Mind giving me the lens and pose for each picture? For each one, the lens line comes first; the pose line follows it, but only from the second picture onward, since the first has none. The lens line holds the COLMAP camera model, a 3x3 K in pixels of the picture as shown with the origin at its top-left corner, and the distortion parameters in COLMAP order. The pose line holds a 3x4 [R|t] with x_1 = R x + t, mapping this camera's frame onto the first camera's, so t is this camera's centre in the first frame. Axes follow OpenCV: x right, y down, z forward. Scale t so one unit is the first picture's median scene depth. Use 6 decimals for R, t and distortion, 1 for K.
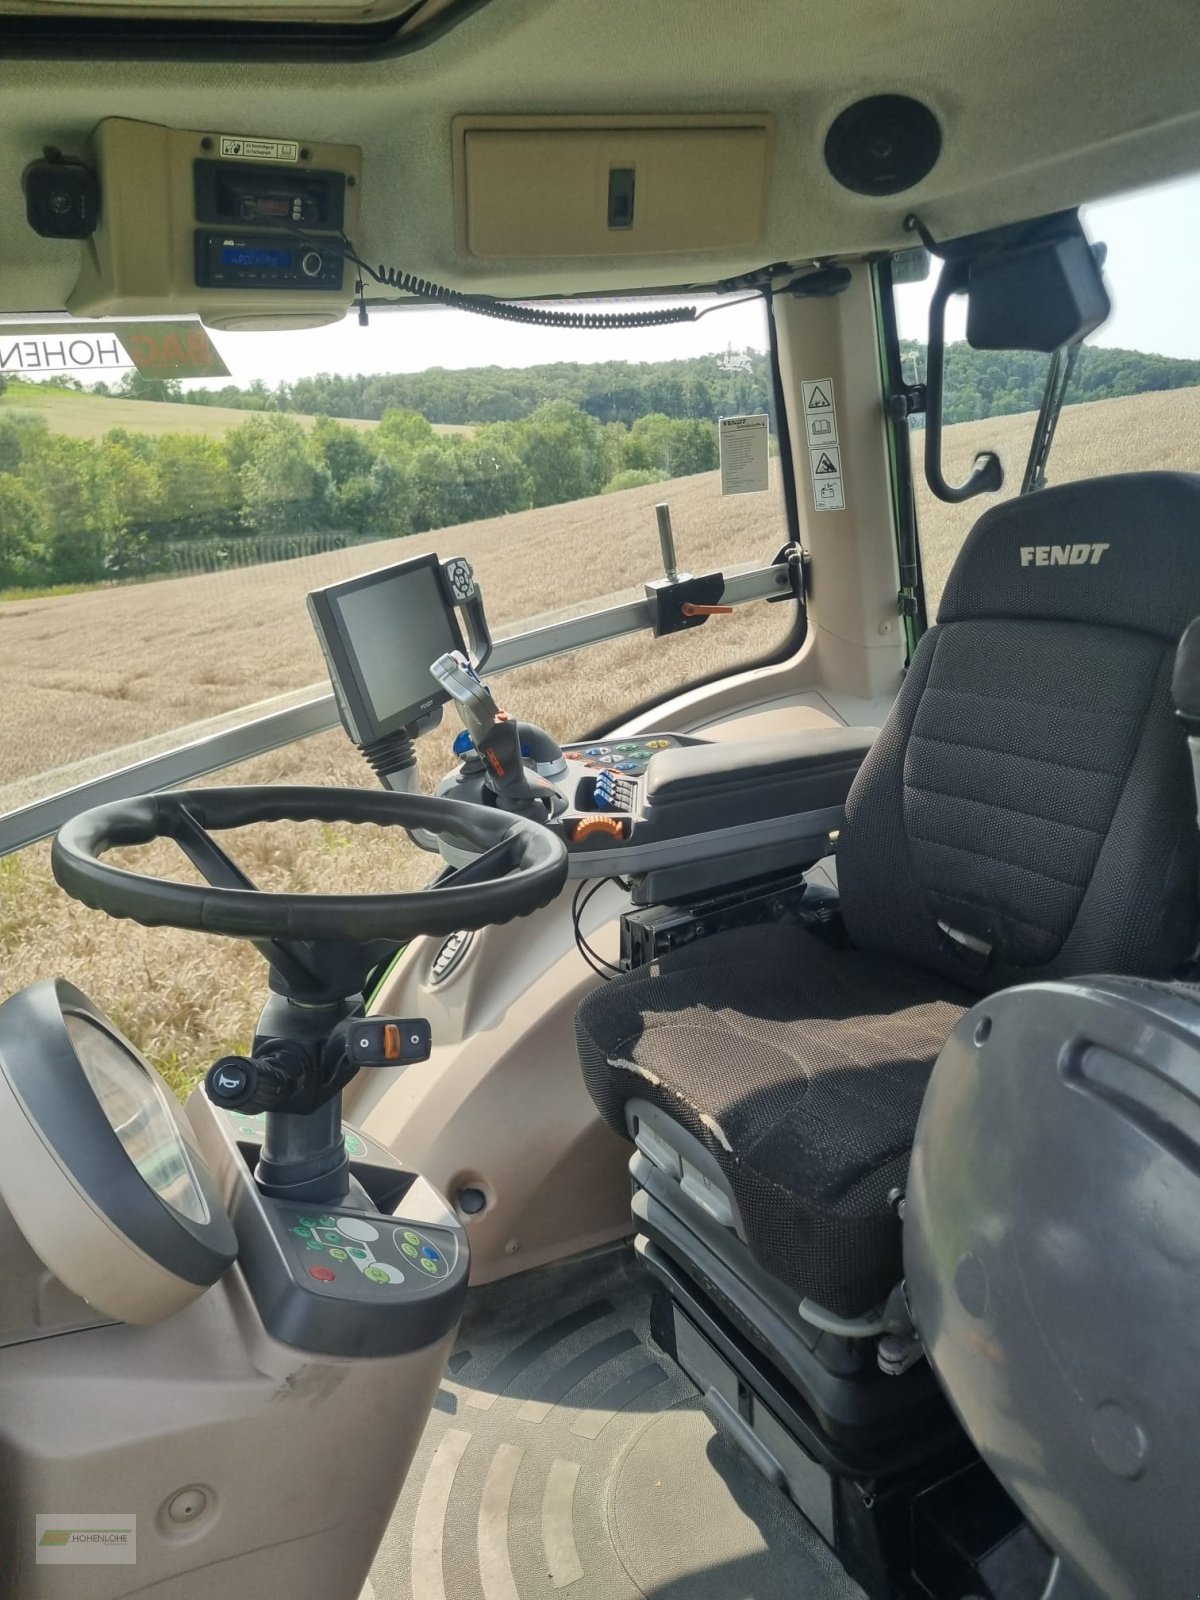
lens RADIAL K [[1174.0, 0, 600.0], [0, 1174.0, 800.0], [0, 0, 1]] dist [0.034991, -0.011033]
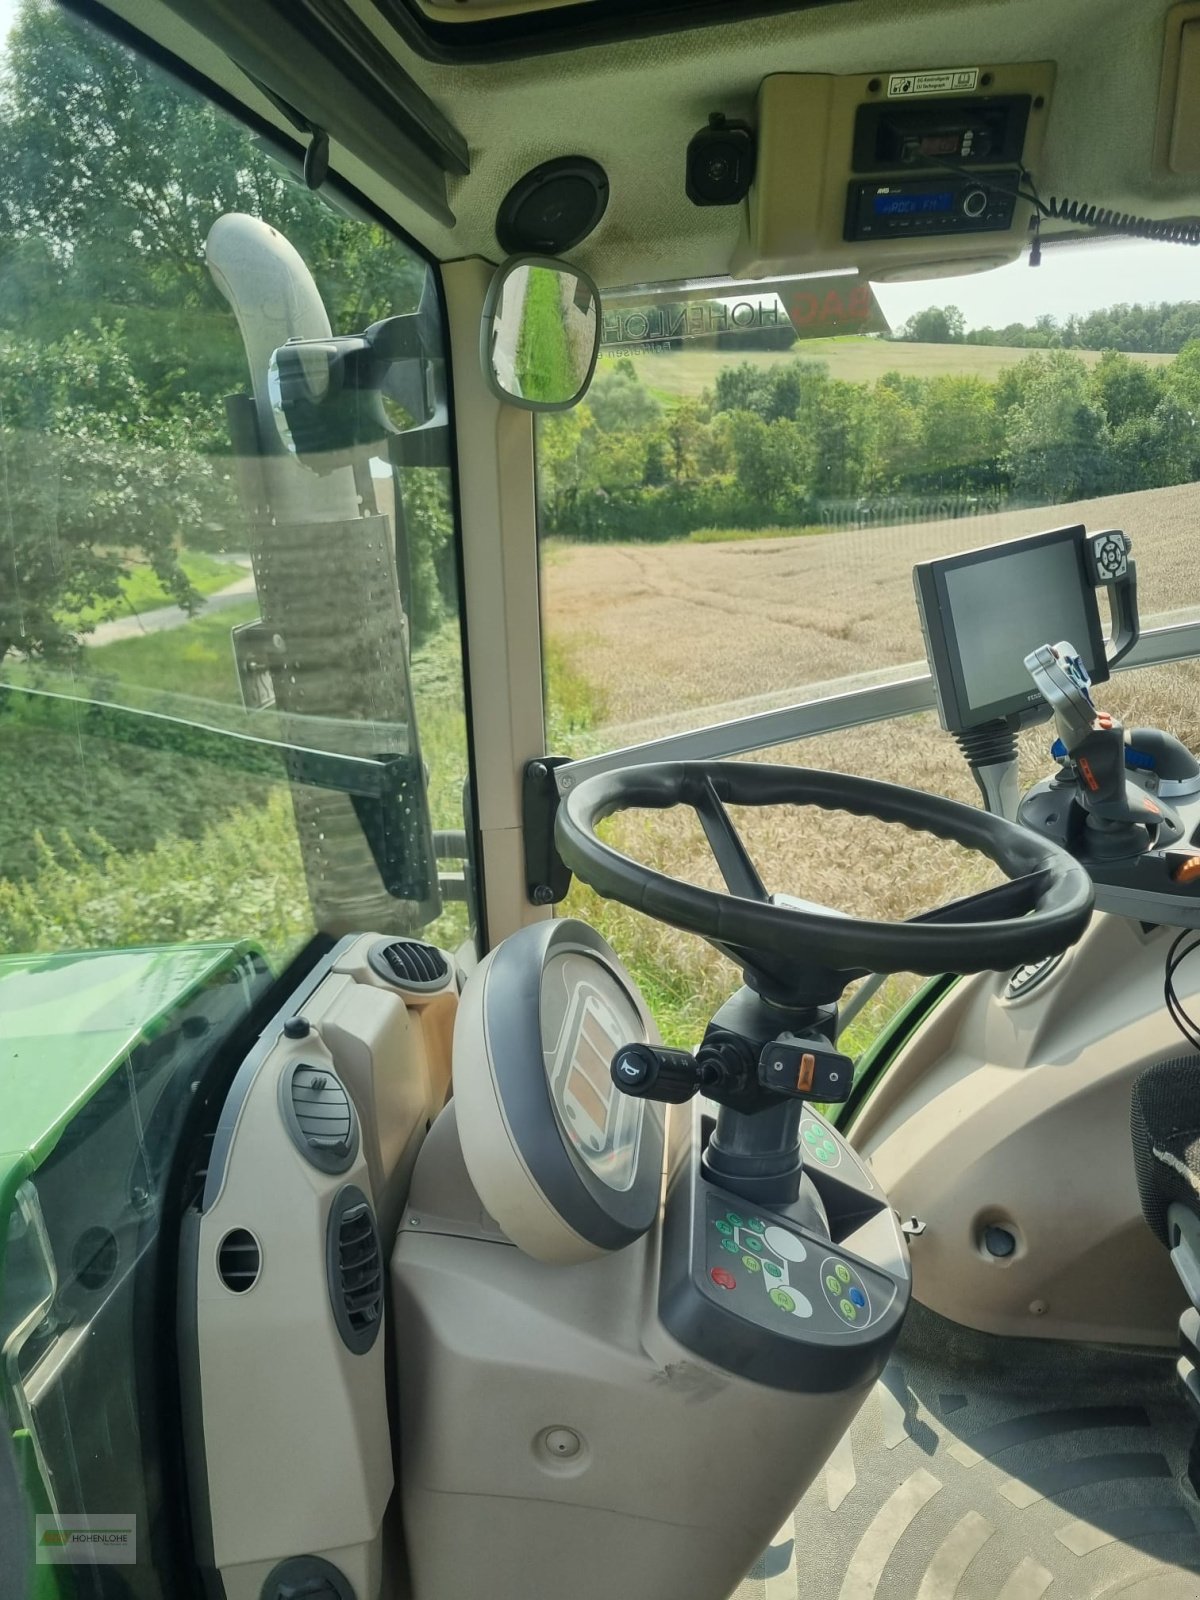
lens RADIAL K [[1192.6, 0, 654.2], [0, 1192.6, 805.0], [0, 0, 1]] dist [0.038425, -0.025582]
pose [[0.837576, 0.170972, -0.518878, 0.093005], [-0.146482, 0.985274, 0.088199, -0.036141], [0.526317, 0.002133, 0.850286, 0.071421]]
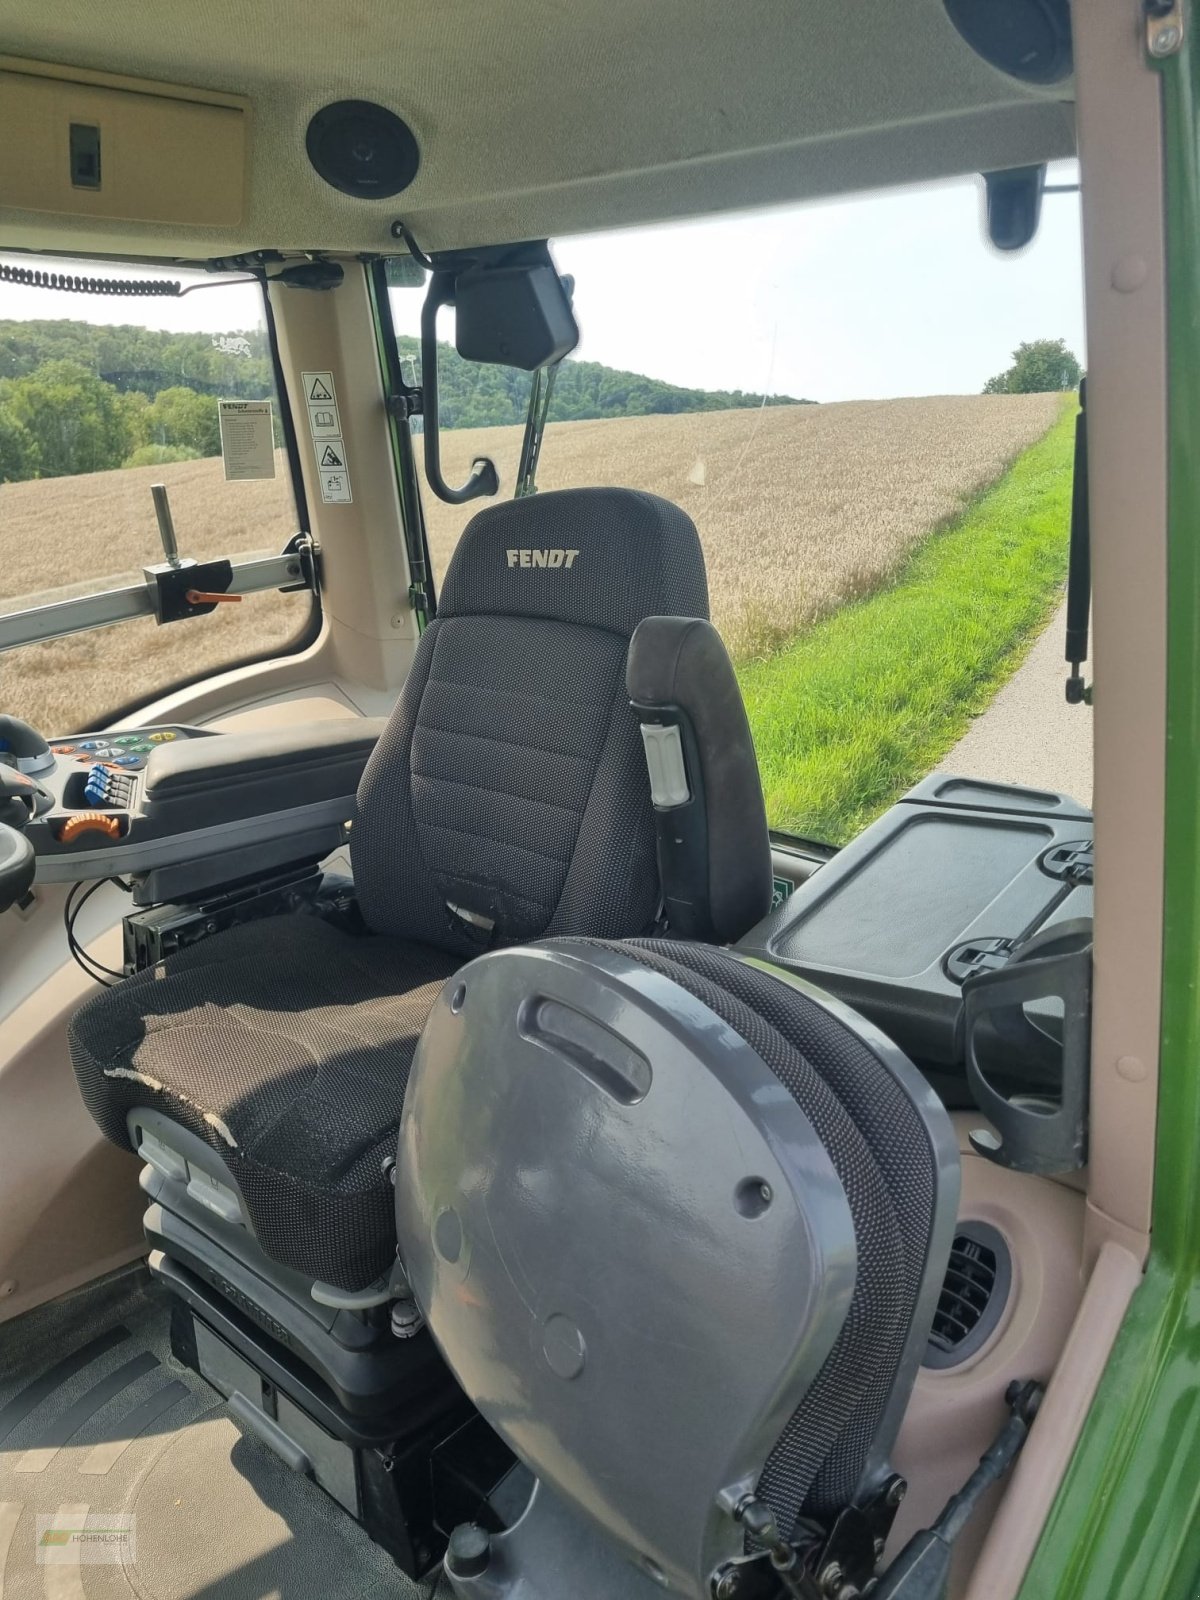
lens RADIAL K [[1174.0, 0, 600.0], [0, 1174.0, 800.0], [0, 0, 1]] dist [0.034991, -0.011033]
pose [[0.930854, -0.031504, 0.364030, 0.032115], [0.029153, 0.999504, 0.011950, 0.003166], [-0.364225, -0.000511, 0.931311, -0.024806]]
